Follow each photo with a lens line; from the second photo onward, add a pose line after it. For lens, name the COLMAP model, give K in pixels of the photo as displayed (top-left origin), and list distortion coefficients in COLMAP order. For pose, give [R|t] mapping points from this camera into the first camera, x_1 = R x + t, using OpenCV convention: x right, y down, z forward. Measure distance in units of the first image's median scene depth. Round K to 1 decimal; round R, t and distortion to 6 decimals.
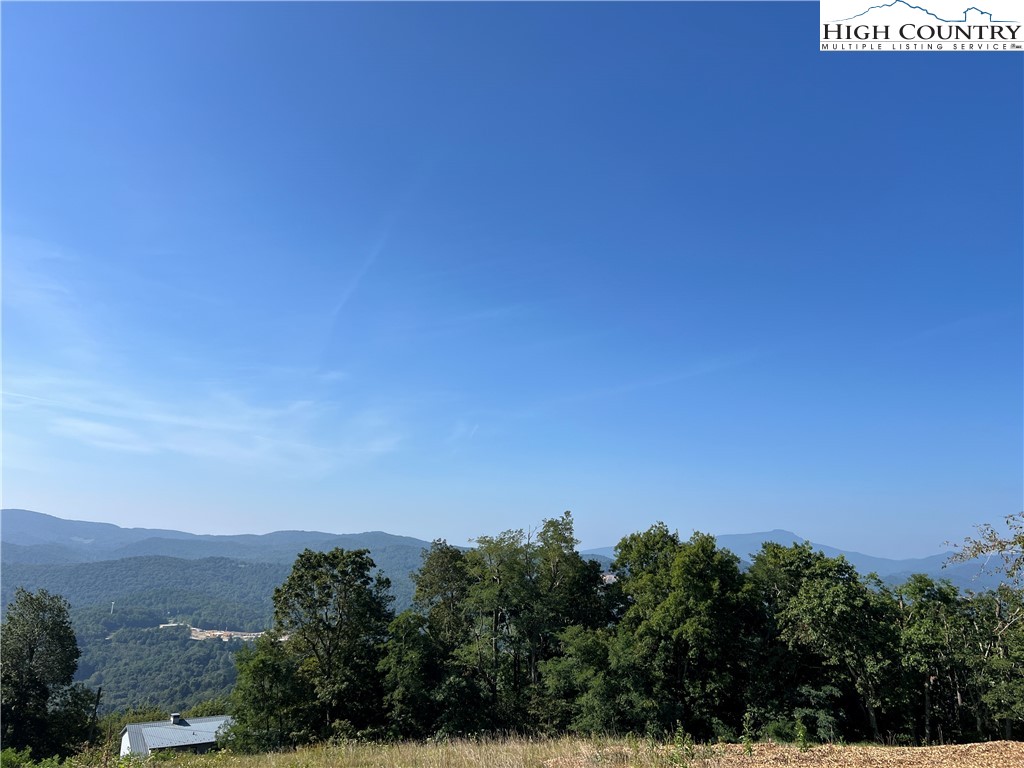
lens RADIAL K [[775.9, 0, 519.5], [0, 775.9, 388.7], [0, 0, 1]] dist [0.056259, -0.073452]
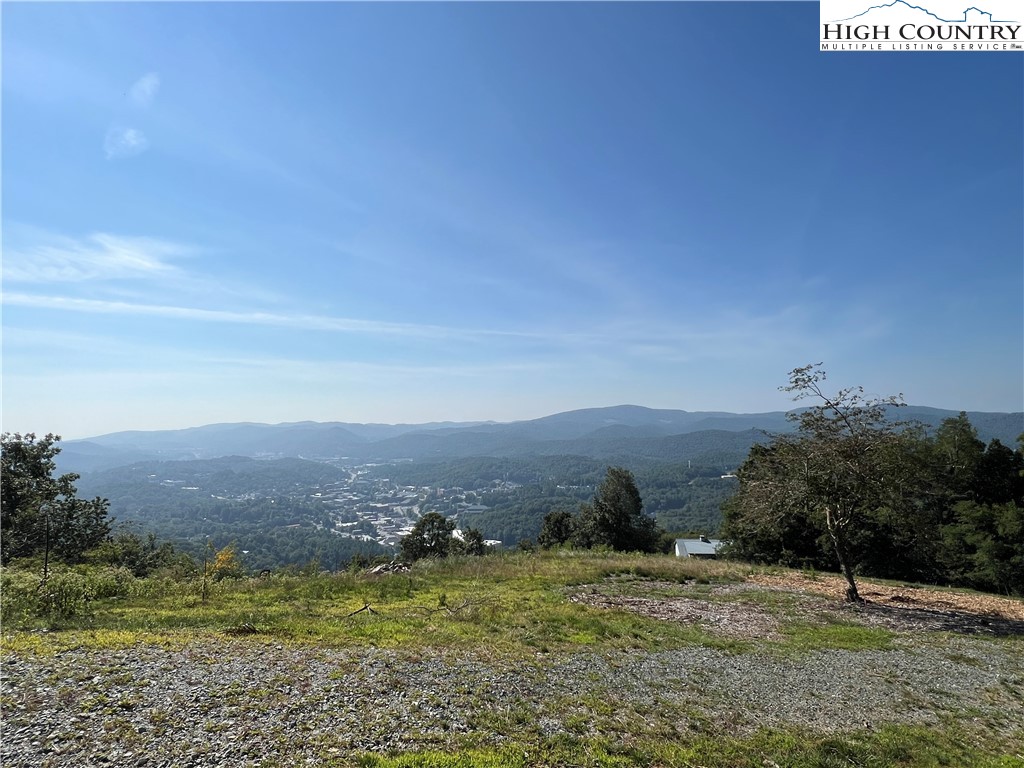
lens RADIAL K [[562.6, 0, 513.3], [0, 562.6, 371.1], [0, 0, 1]] dist [-0.011568, -0.002978]
pose [[0.719073, -0.101553, -0.687474, 0.166694], [0.175373, 0.983764, 0.038114, -0.066622], [0.672442, -0.147971, 0.725208, -0.128575]]
